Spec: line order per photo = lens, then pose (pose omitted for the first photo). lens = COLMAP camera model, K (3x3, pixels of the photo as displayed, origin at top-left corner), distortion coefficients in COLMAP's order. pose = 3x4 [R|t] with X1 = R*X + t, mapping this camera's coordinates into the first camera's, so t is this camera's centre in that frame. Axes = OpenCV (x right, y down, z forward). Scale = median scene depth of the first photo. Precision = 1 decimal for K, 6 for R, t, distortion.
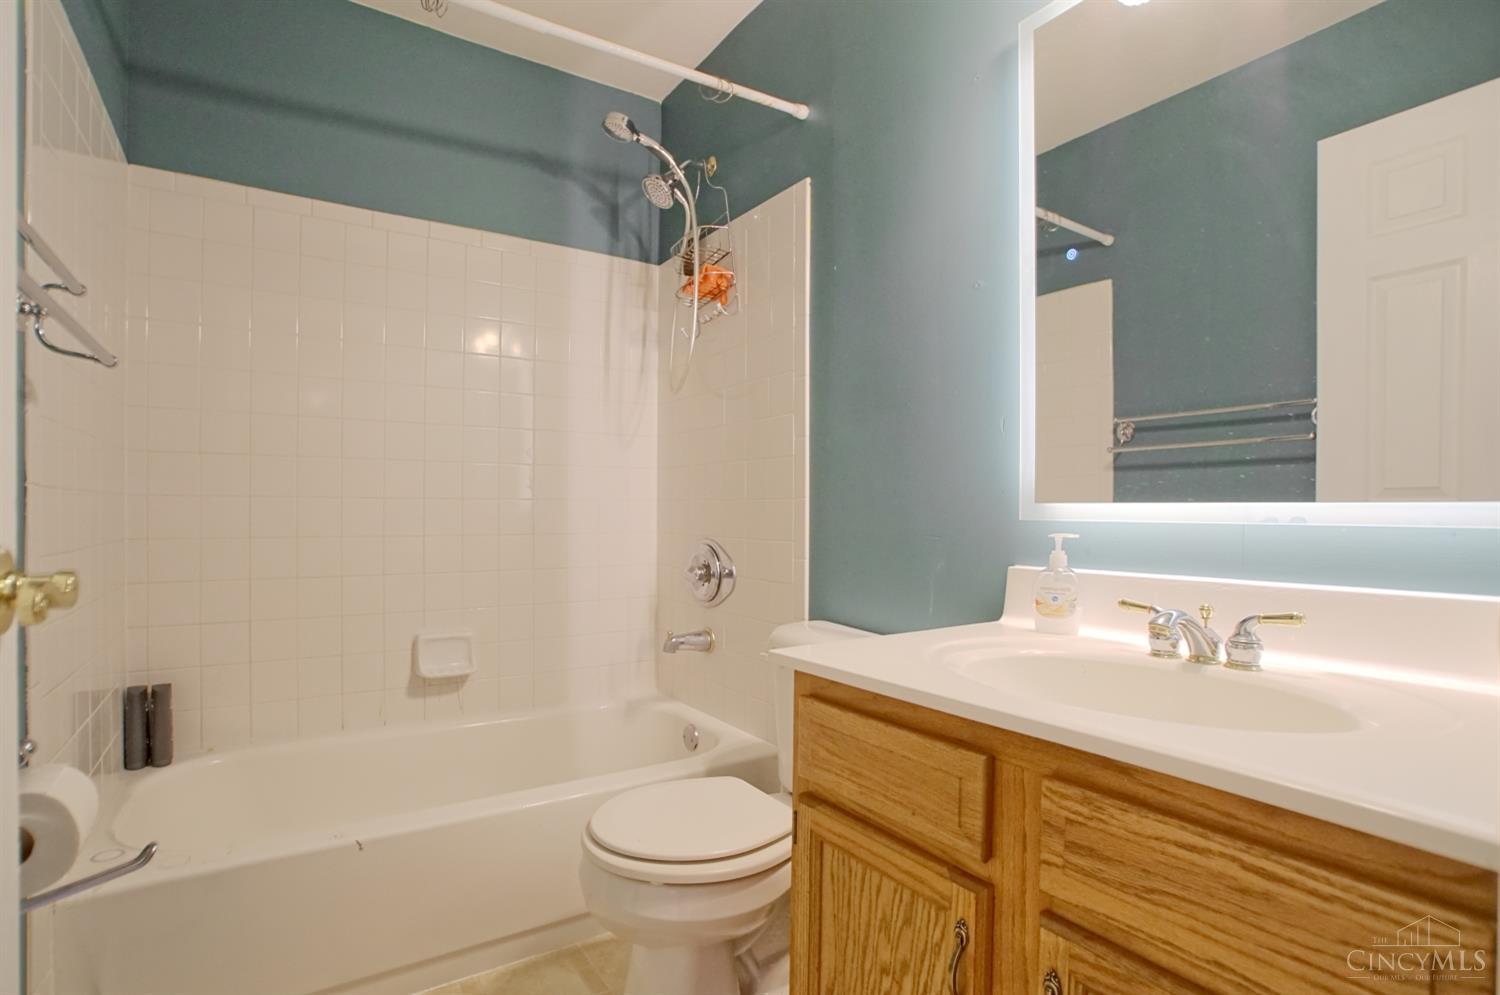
lens RADIAL K [[706.4, 0, 750.0], [0, 706.4, 497.5], [0, 0, 1]] dist [-0.071070, 0.027430]
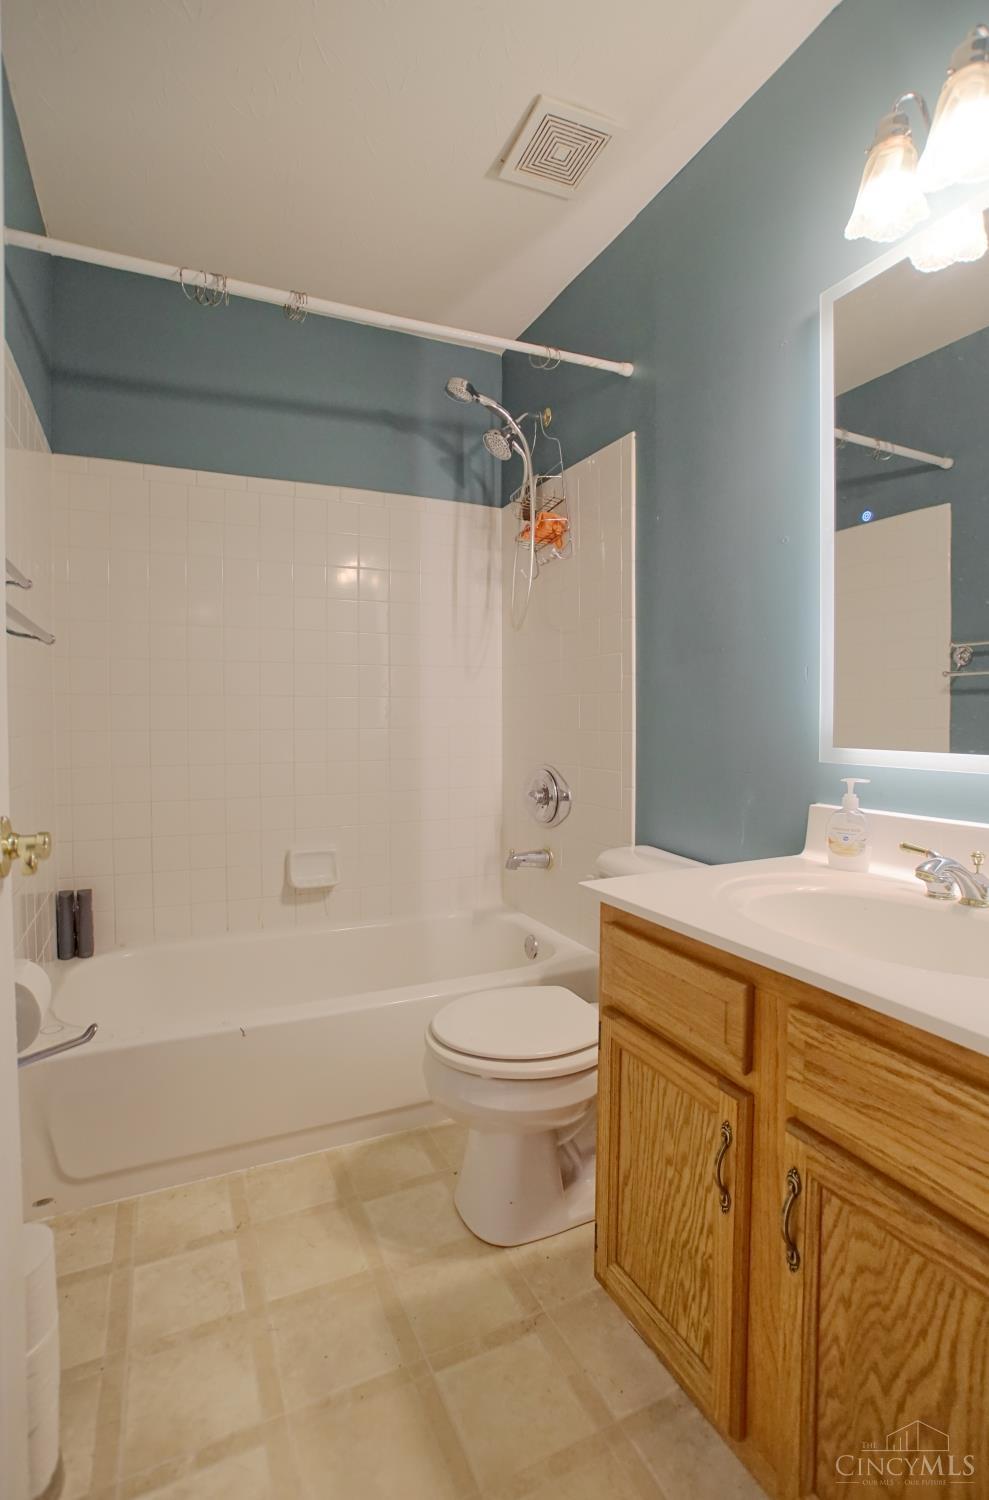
lens RADIAL K [[706.4, 0, 525.6], [0, 706.4, 708.5], [0, 0, 1]] dist [-0.071070, 0.027430]
pose [[0.992253, -0.004382, -0.124153, 0.059533], [0.006158, 0.999884, 0.013928, -0.058924], [0.124078, -0.014585, 0.992165, -0.105816]]
